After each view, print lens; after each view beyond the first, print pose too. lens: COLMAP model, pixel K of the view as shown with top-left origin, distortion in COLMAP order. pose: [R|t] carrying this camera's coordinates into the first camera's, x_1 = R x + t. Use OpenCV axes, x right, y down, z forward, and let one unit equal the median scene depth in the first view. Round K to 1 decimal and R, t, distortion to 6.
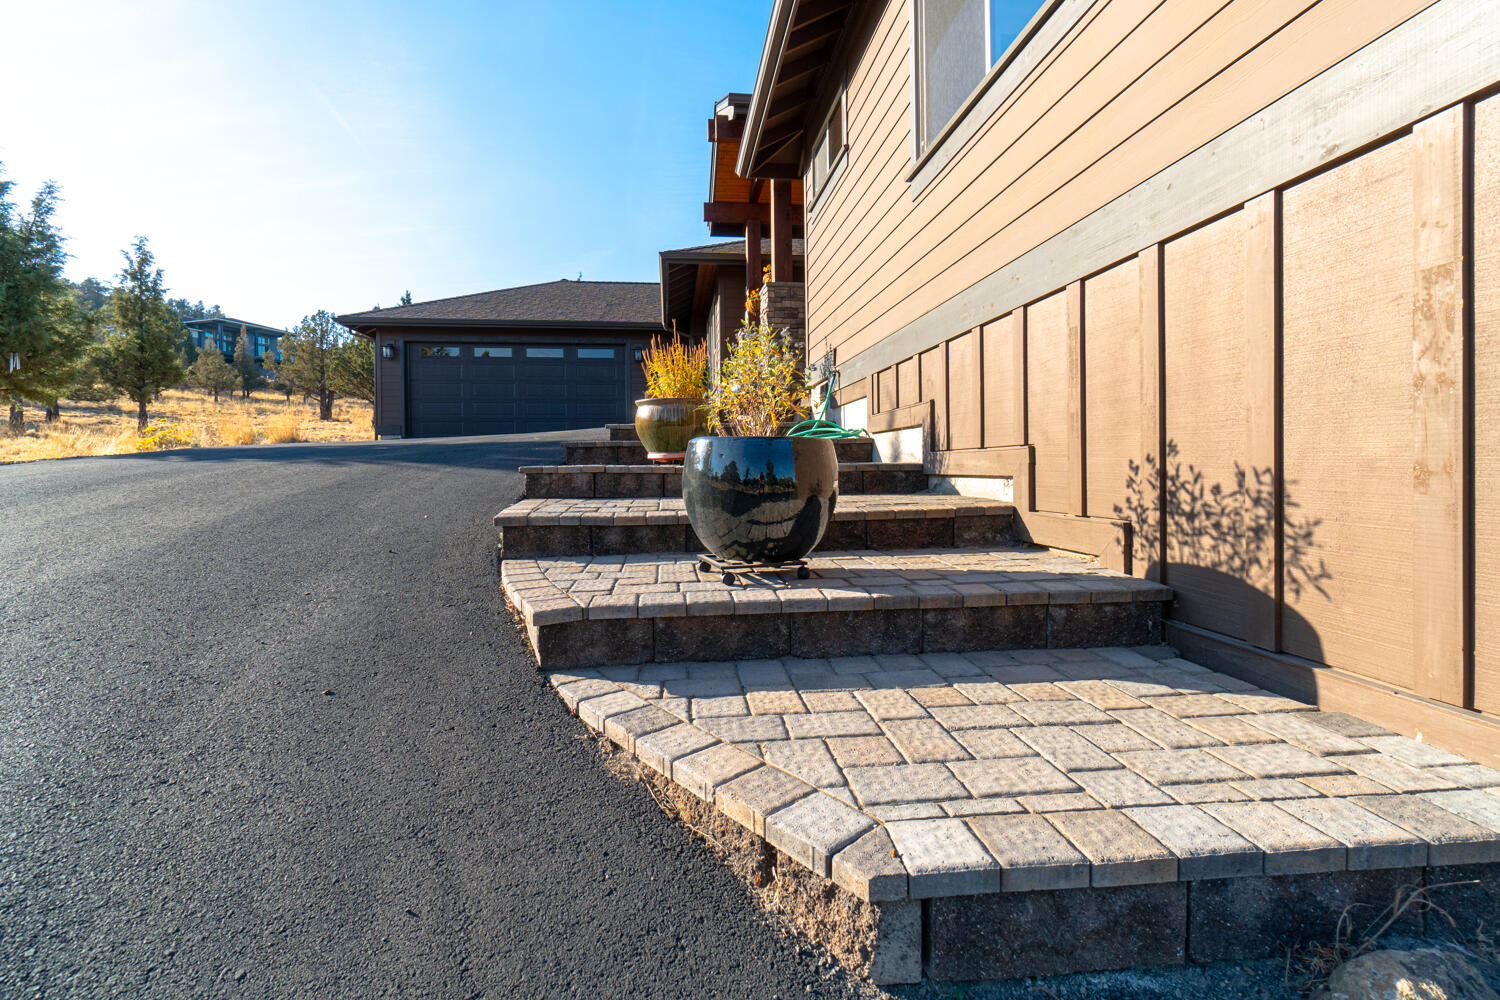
lens RADIAL K [[659.2, 0, 743.3], [0, 659.2, 494.4], [0, 0, 1]] dist [-0.012719, 0.004612]
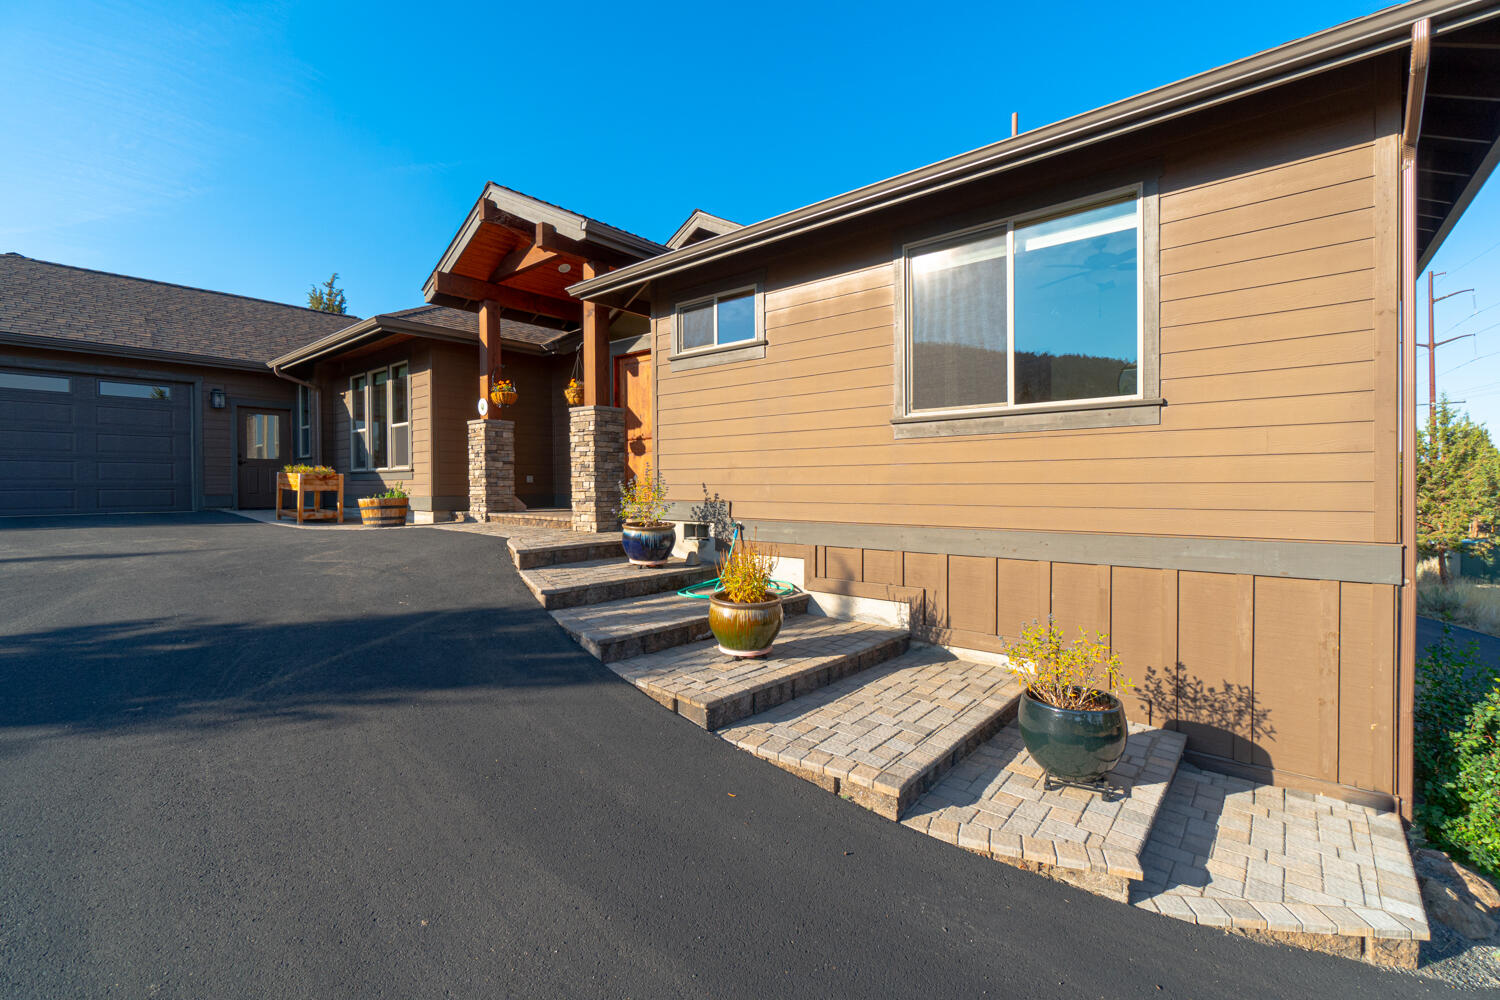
lens RADIAL K [[660.9, 0, 736.9], [0, 660.9, 507.7], [0, 0, 1]] dist [-0.004168, 0.004747]
pose [[0.699303, -0.015700, 0.714653, -1.892717], [0.011954, 0.999876, 0.010269, -0.632559], [-0.714725, 0.001362, 0.699404, 0.550975]]
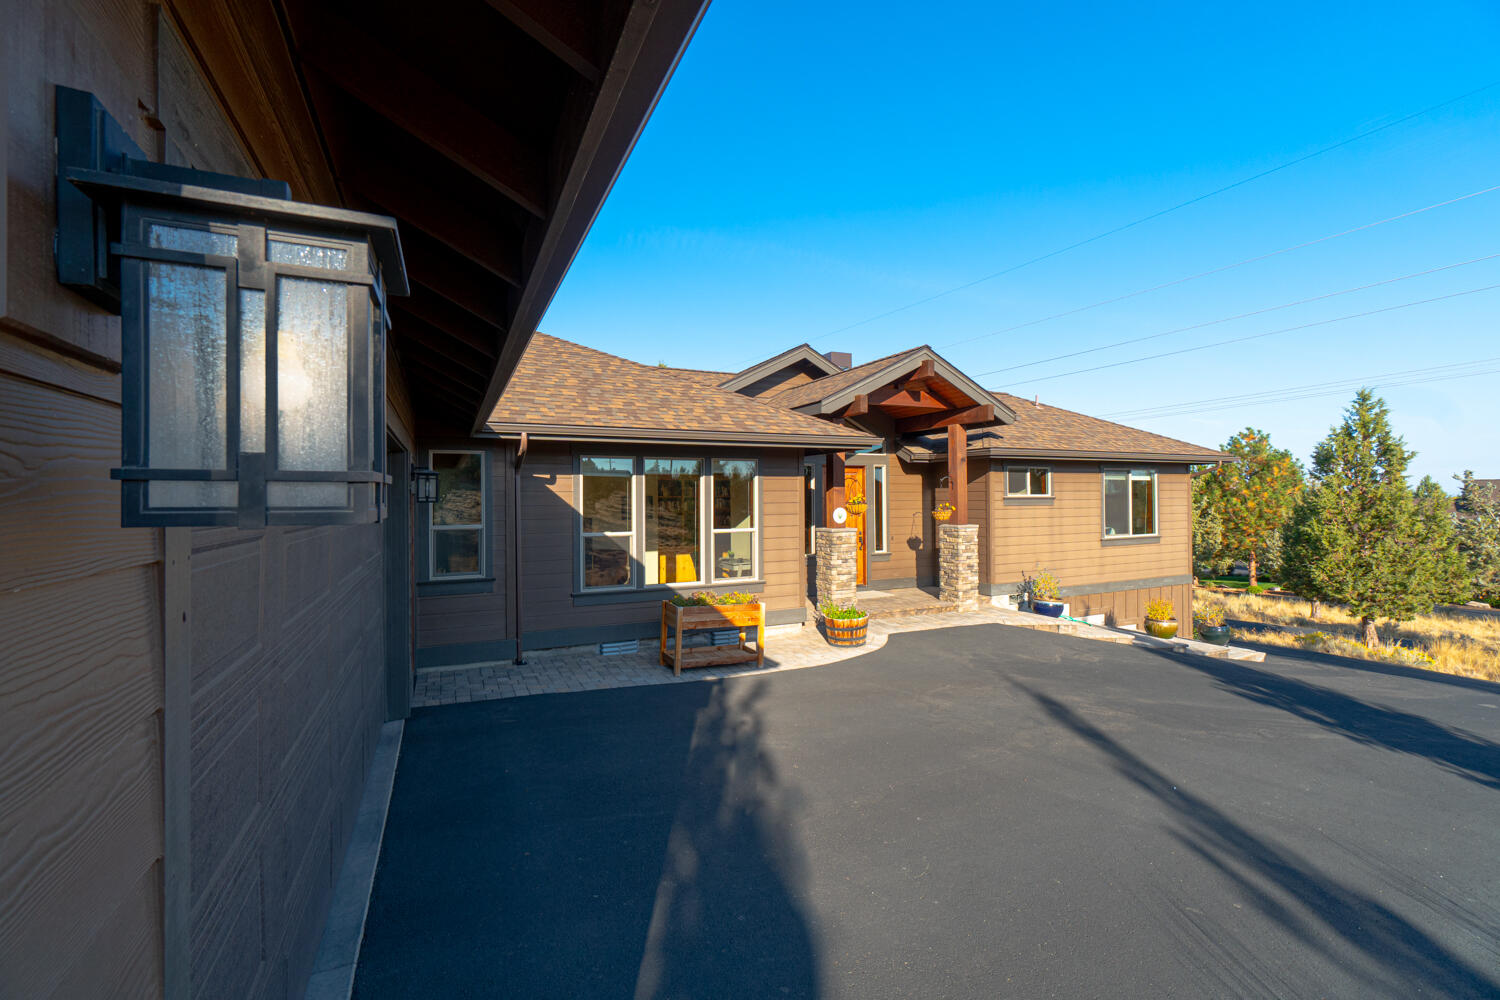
lens RADIAL K [[650.9, 0, 757.6], [0, 650.9, 505.4], [0, 0, 1]] dist [-0.015088, 0.000089]
pose [[-0.376632, 0.007000, 0.926336, -3.943666], [0.035314, 0.999353, 0.006807, -1.375532], [-0.925690, 0.035276, -0.376636, 6.888595]]
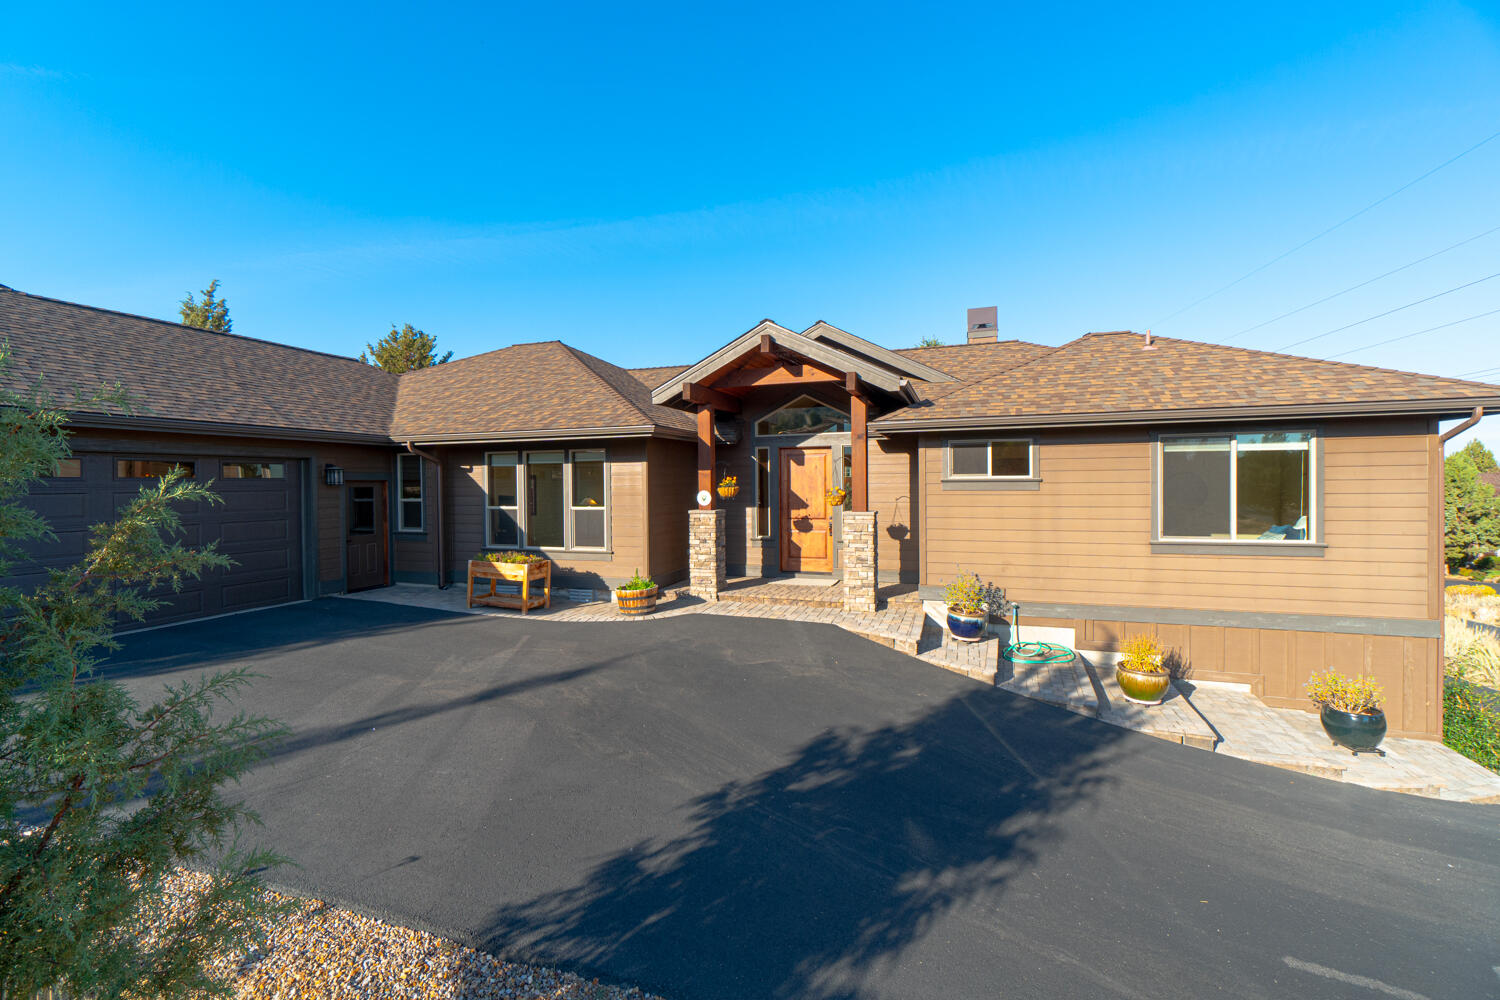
lens RADIAL K [[670.4, 0, 741.6], [0, 670.4, 507.0], [0, 0, 1]] dist [0.007729, -0.000853]
pose [[0.384147, -0.027839, 0.922852, -4.360083], [0.026414, 0.999468, 0.019155, -1.275322], [-0.922894, 0.017018, 0.384677, 2.564228]]
